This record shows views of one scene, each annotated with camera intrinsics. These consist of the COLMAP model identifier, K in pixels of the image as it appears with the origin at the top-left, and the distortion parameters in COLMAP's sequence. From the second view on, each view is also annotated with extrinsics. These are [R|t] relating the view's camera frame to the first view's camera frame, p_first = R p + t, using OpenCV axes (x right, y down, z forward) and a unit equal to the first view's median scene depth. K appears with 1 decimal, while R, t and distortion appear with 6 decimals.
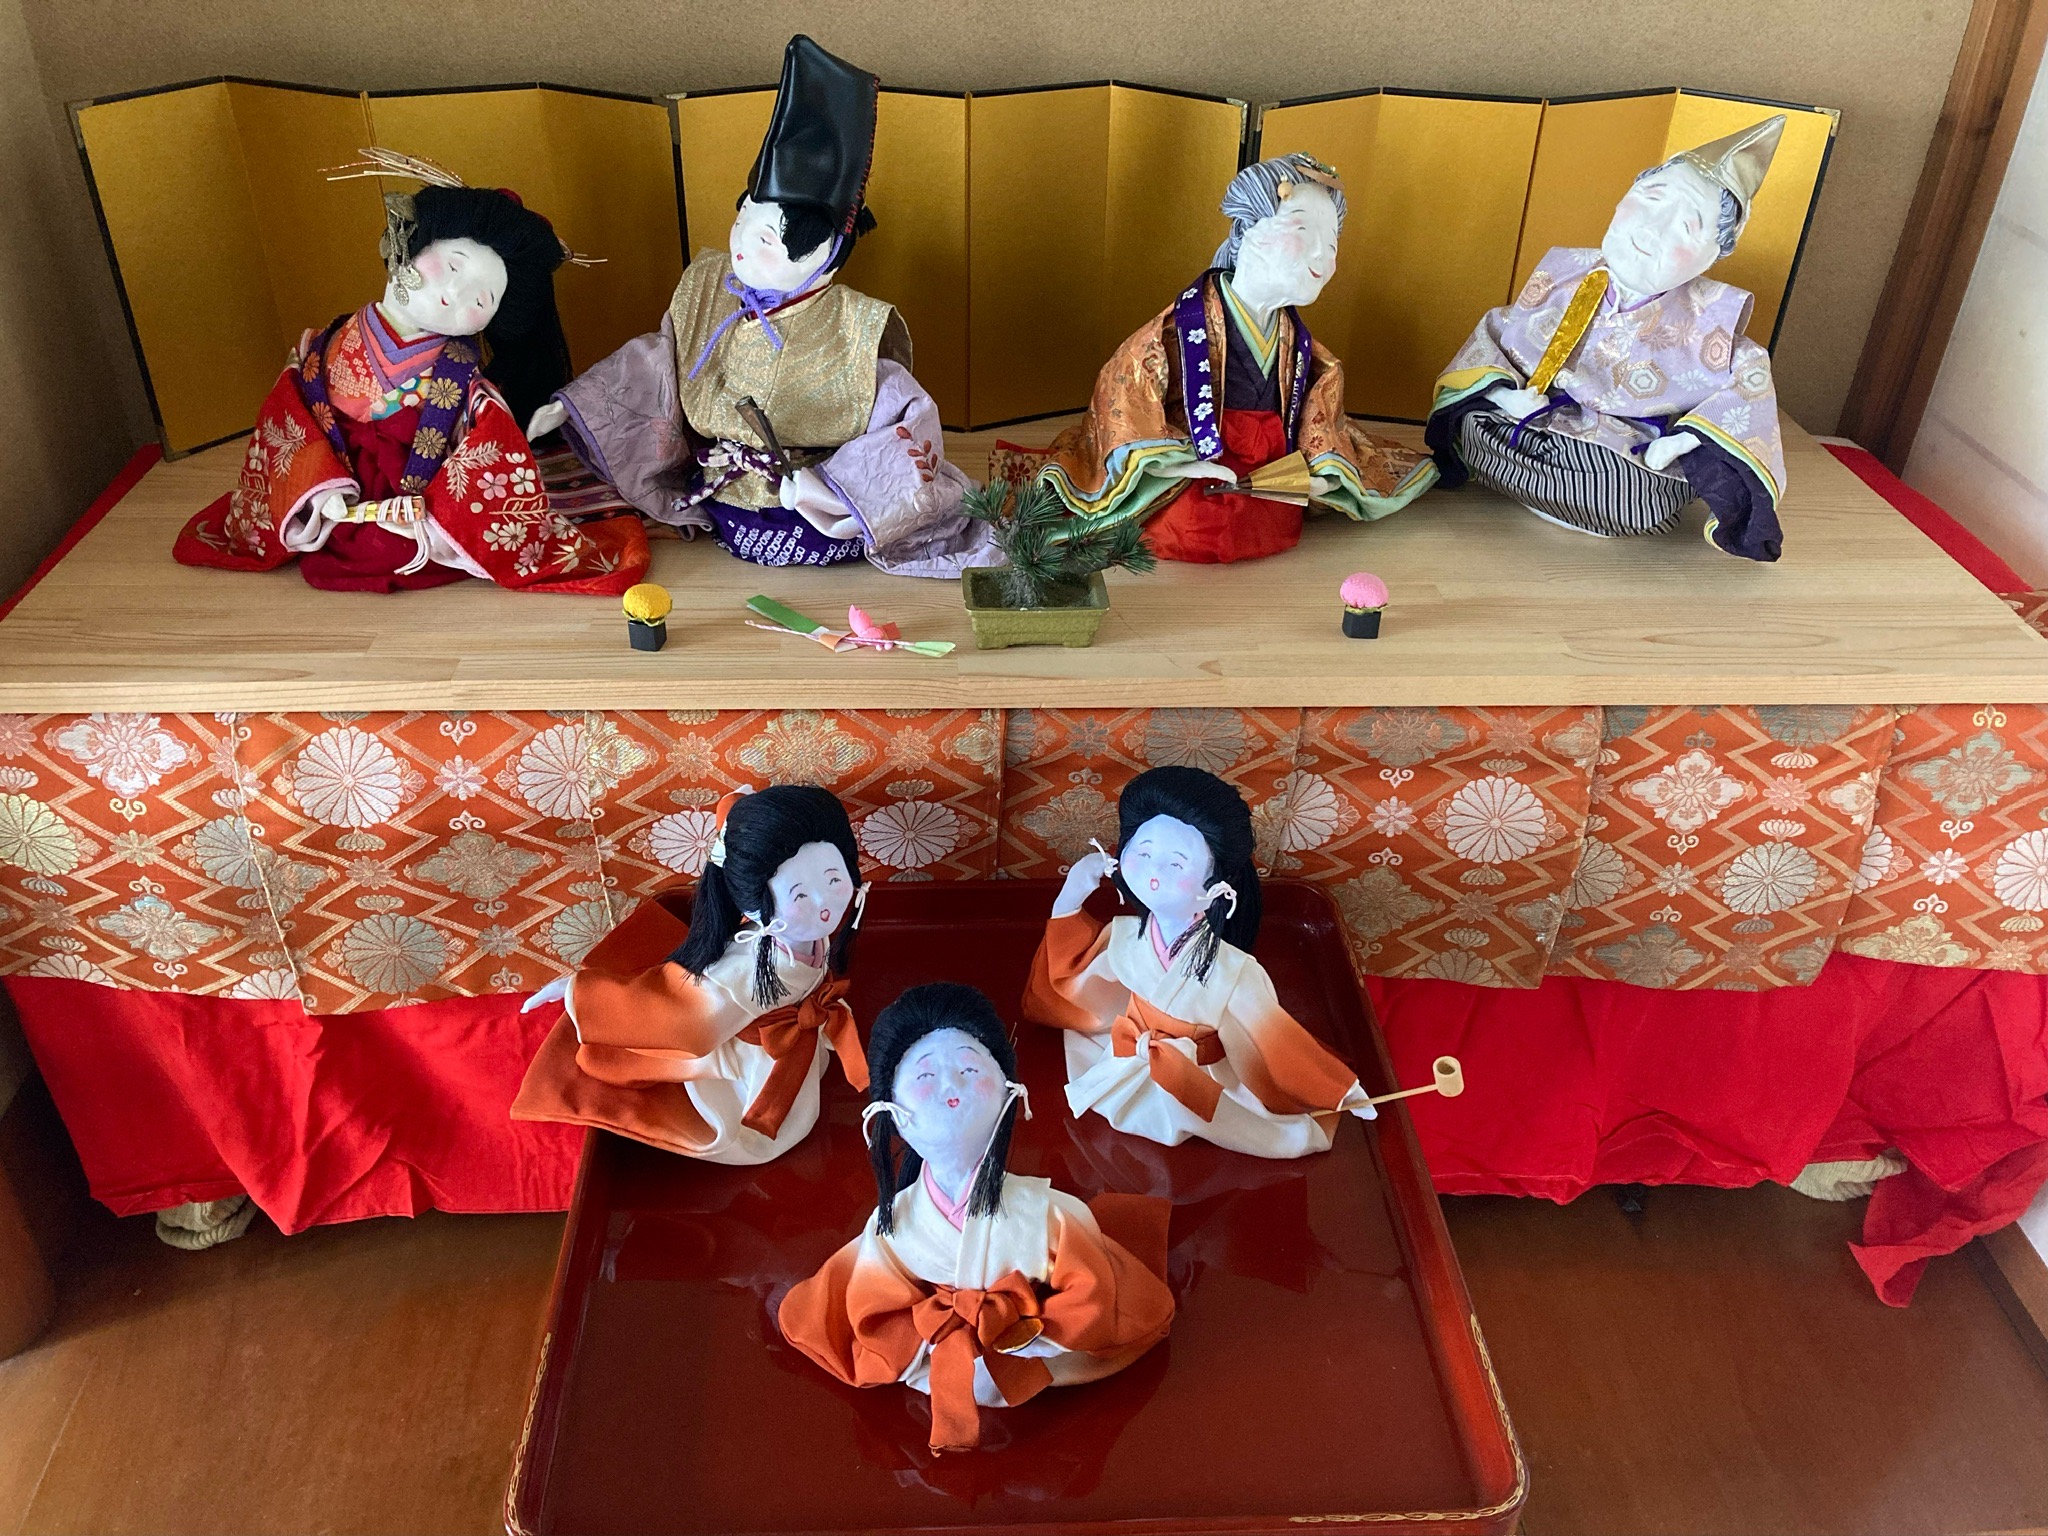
lens RADIAL K [[1628.1, 0, 1017.9], [0, 1628.1, 764.0], [0, 0, 1]] dist [0.117928, -0.439304]
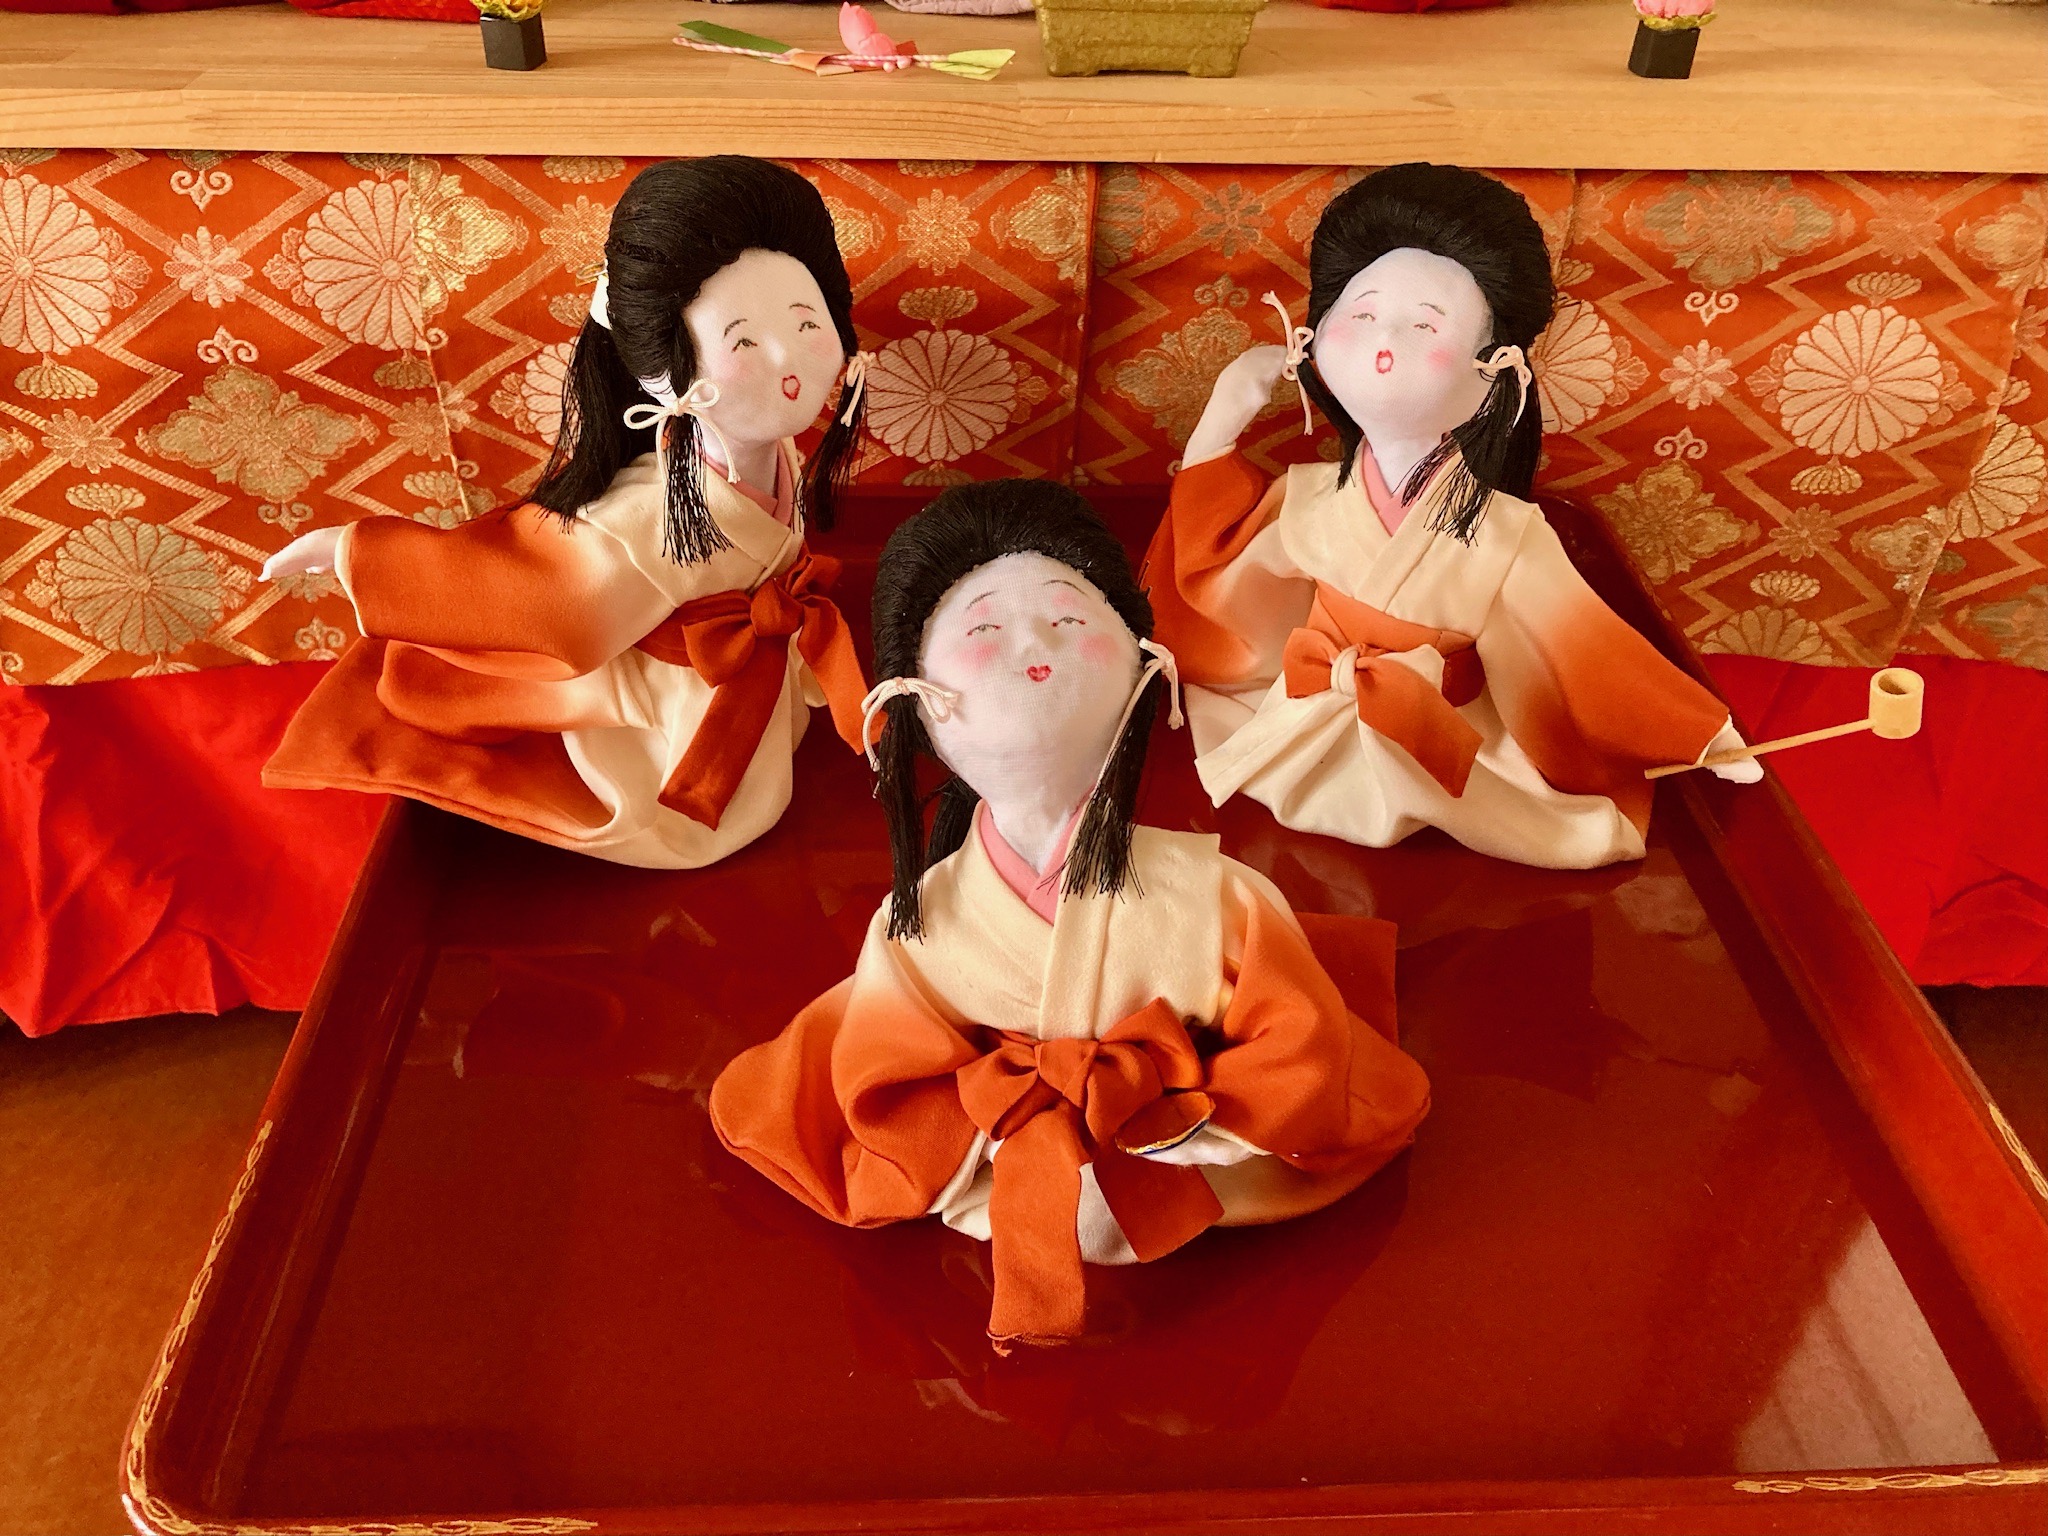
lens RADIAL K [[1676.6, 0, 1024.0], [0, 1676.6, 768.0], [0, 0, 1]] dist [-0.005286, -0.002219]
pose [[0.999984, 0.005074, -0.002637, -0.032327], [-0.004902, 0.998095, 0.061494, 0.155651], [0.002944, -0.061480, 0.998104, 0.365505]]
